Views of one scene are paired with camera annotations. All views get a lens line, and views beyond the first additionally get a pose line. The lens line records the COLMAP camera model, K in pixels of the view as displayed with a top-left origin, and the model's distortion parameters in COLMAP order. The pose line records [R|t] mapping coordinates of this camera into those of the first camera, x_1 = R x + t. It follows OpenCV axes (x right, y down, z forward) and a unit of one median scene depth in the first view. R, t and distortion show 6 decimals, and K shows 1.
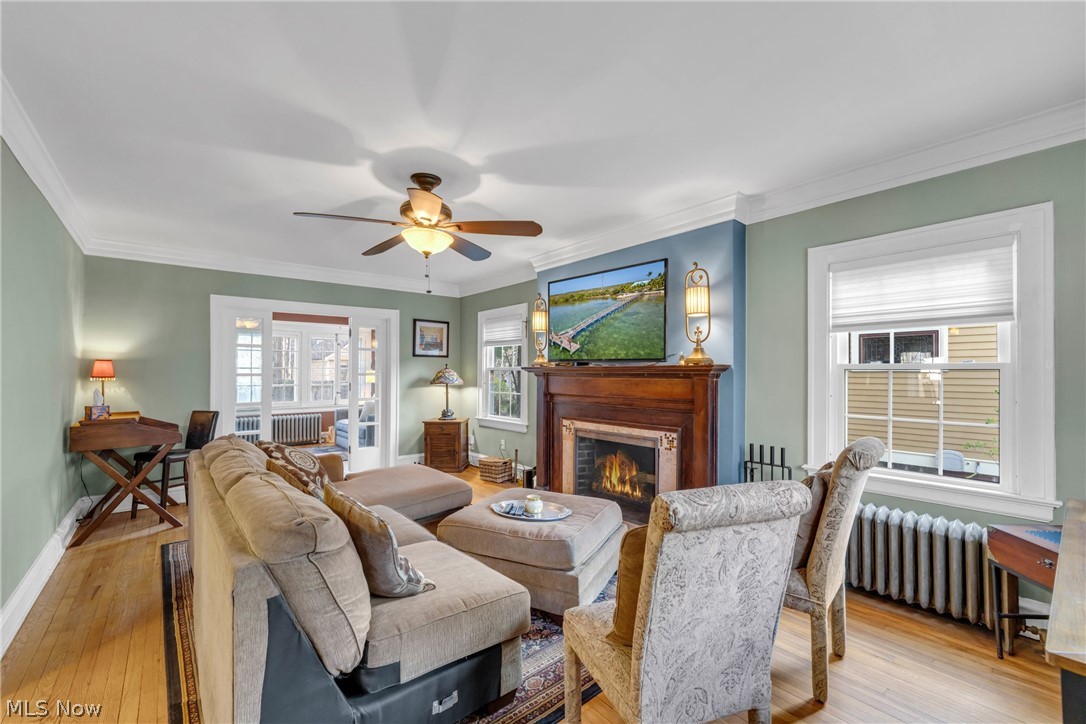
lens RADIAL K [[450.5, 0, 552.3], [0, 450.5, 360.6], [0, 0, 1]] dist [-0.001337, -0.000478]
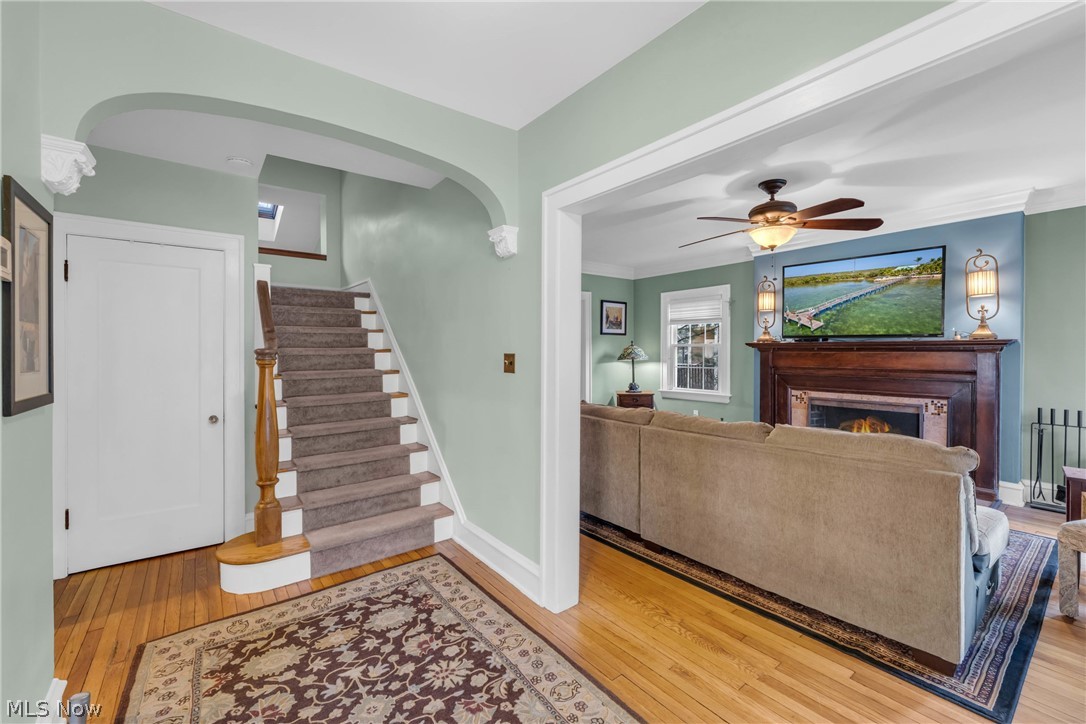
lens RADIAL K [[450.5, 0, 561.0], [0, 450.5, 347.5], [0, 0, 1]] dist [-0.001337, -0.000478]
pose [[0.999024, -0.006755, -0.043658, -0.556523], [0.007682, 0.999747, 0.021122, -0.002250], [0.043504, -0.021437, 0.998823, -0.148797]]
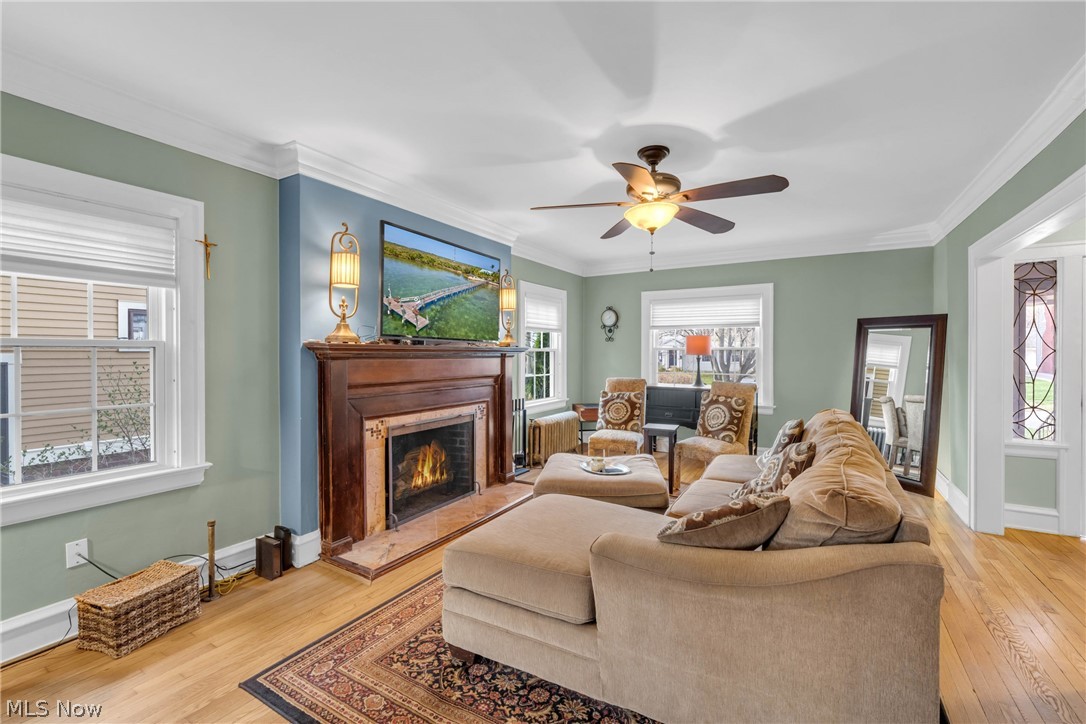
lens RADIAL K [[450.5, 0, 553.2], [0, 450.5, 367.7], [0, 0, 1]] dist [-0.001337, -0.000478]
pose [[-0.317635, -0.030389, 0.947726, -0.813678], [-0.022022, 0.999453, 0.024667, 0.027582], [-0.947957, -0.013035, -0.318130, 1.074001]]
